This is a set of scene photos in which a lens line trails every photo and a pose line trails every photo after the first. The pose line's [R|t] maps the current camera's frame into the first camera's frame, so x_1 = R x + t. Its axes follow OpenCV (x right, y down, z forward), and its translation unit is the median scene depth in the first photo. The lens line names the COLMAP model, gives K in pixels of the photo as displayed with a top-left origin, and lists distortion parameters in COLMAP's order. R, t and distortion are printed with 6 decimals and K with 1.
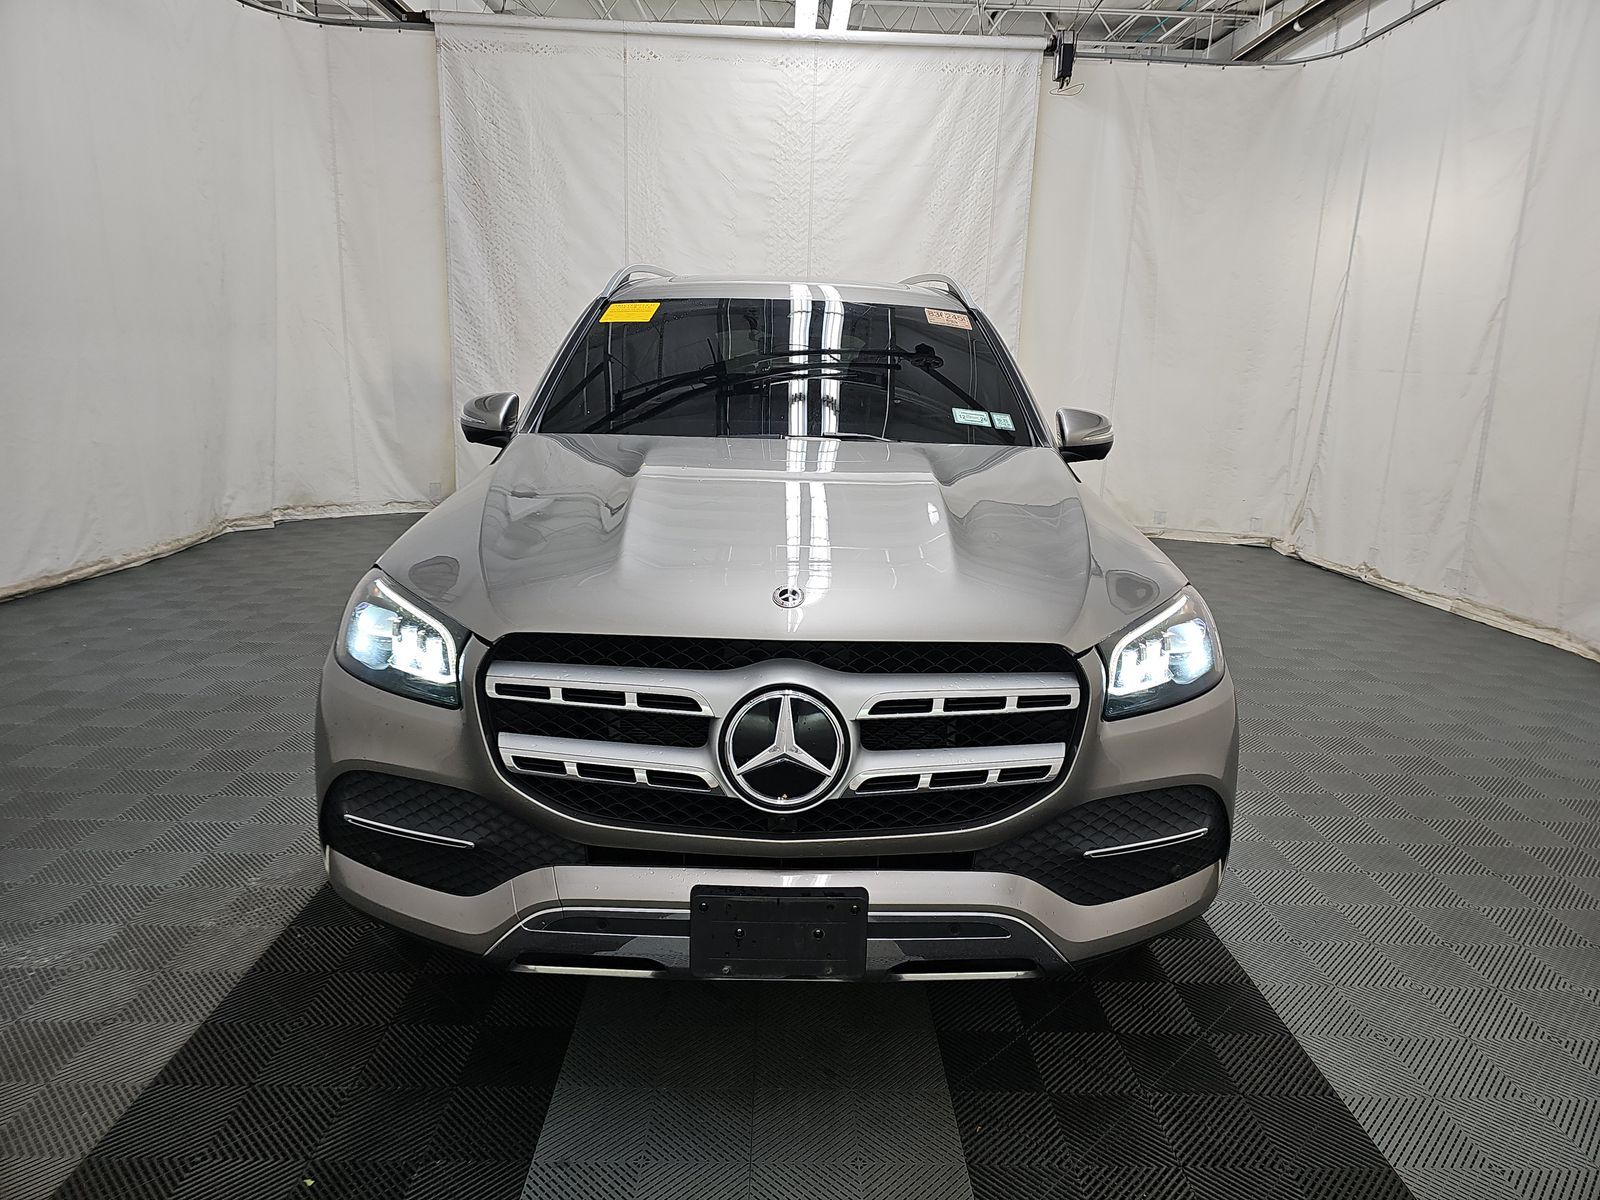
lens RADIAL K [[1041.0, 0, 778.2], [0, 1041.0, 625.5], [0, 0, 1]] dist [0.034226, -0.032501]
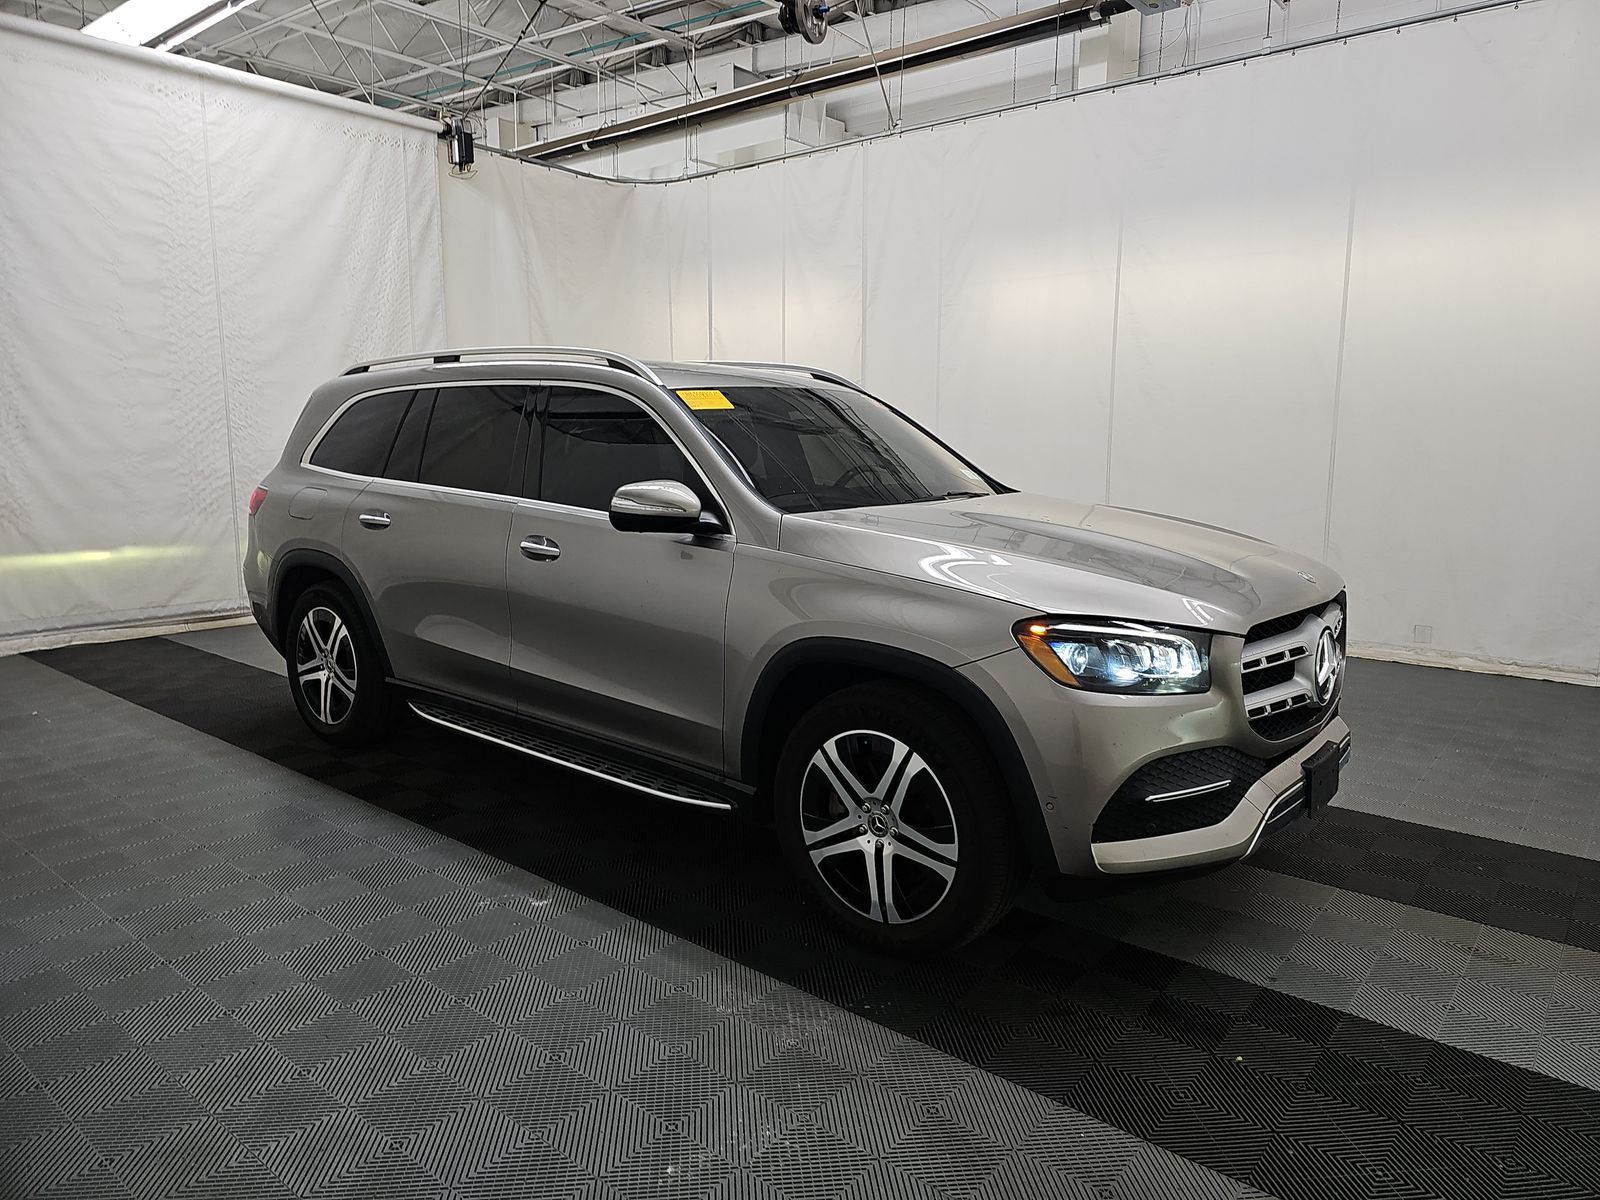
lens RADIAL K [[1041.0, 0, 830.3], [0, 1041.0, 616.0], [0, 0, 1]] dist [0.034226, -0.032501]
pose [[0.643709, -0.157947, 0.748794, -0.344609], [0.202015, 0.978833, 0.032806, -0.035065], [-0.738126, 0.130150, 0.661991, 0.086387]]
